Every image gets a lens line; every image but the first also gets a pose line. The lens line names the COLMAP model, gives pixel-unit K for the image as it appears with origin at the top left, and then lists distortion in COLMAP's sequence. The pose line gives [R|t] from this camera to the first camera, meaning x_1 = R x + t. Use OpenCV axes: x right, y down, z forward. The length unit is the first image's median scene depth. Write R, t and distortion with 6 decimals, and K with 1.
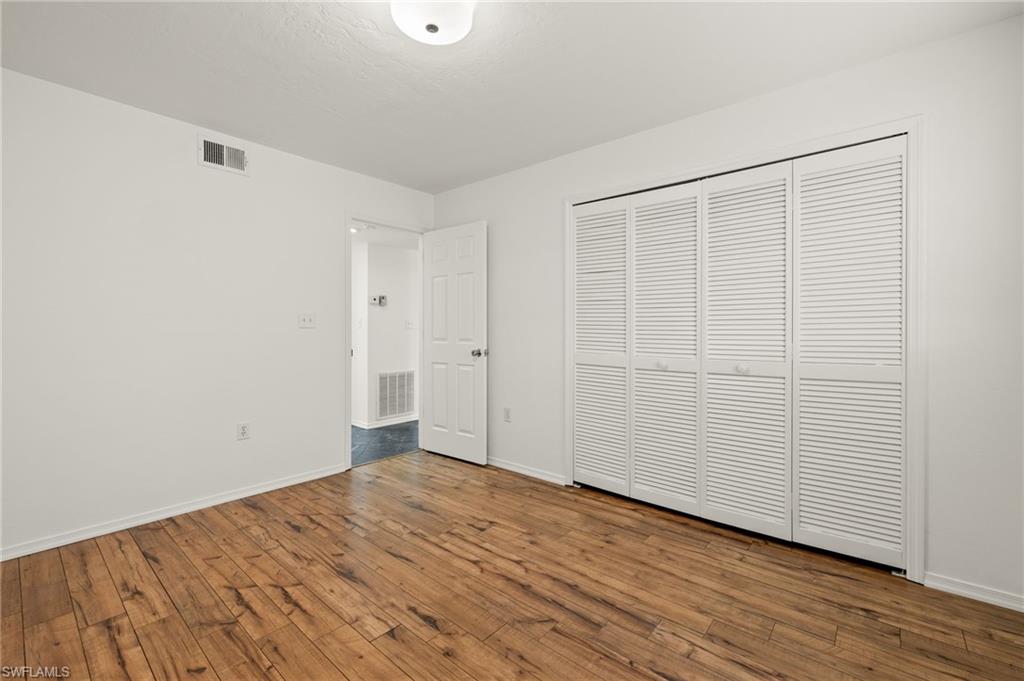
lens RADIAL K [[446.3, 0, 508.5], [0, 446.3, 335.7], [0, 0, 1]] dist [-0.003734, -0.000192]
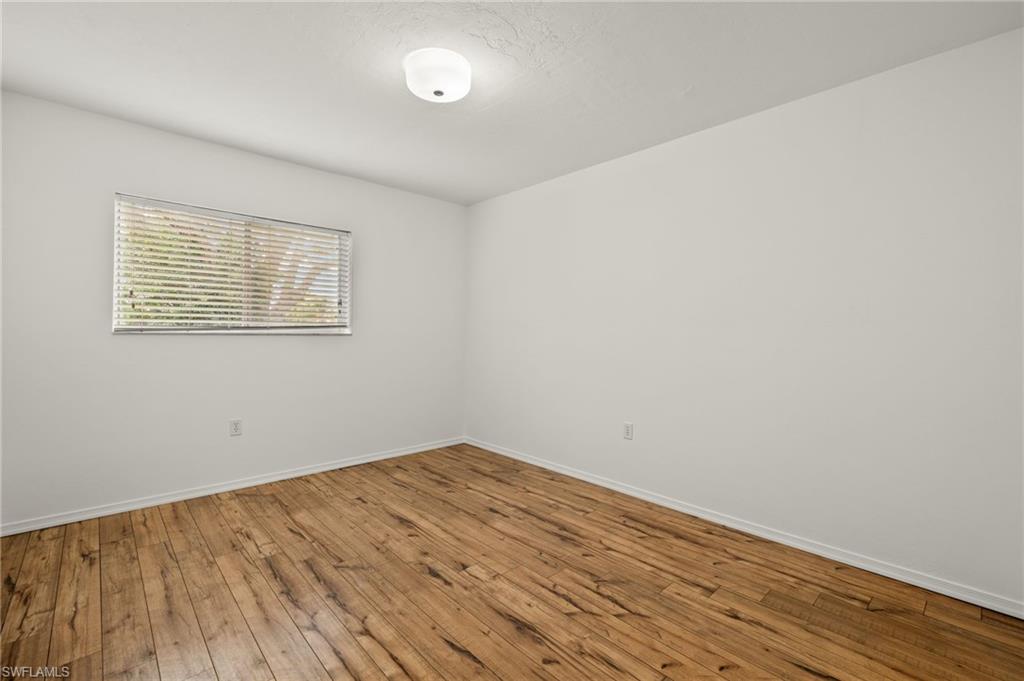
lens RADIAL K [[446.3, 0, 509.6], [0, 446.3, 337.5], [0, 0, 1]] dist [-0.003734, -0.000192]
pose [[-0.994819, -0.015859, 0.100416, -0.455939], [-0.012757, 0.999424, 0.031454, -0.035540], [-0.100857, 0.030010, -0.994448, 2.006677]]
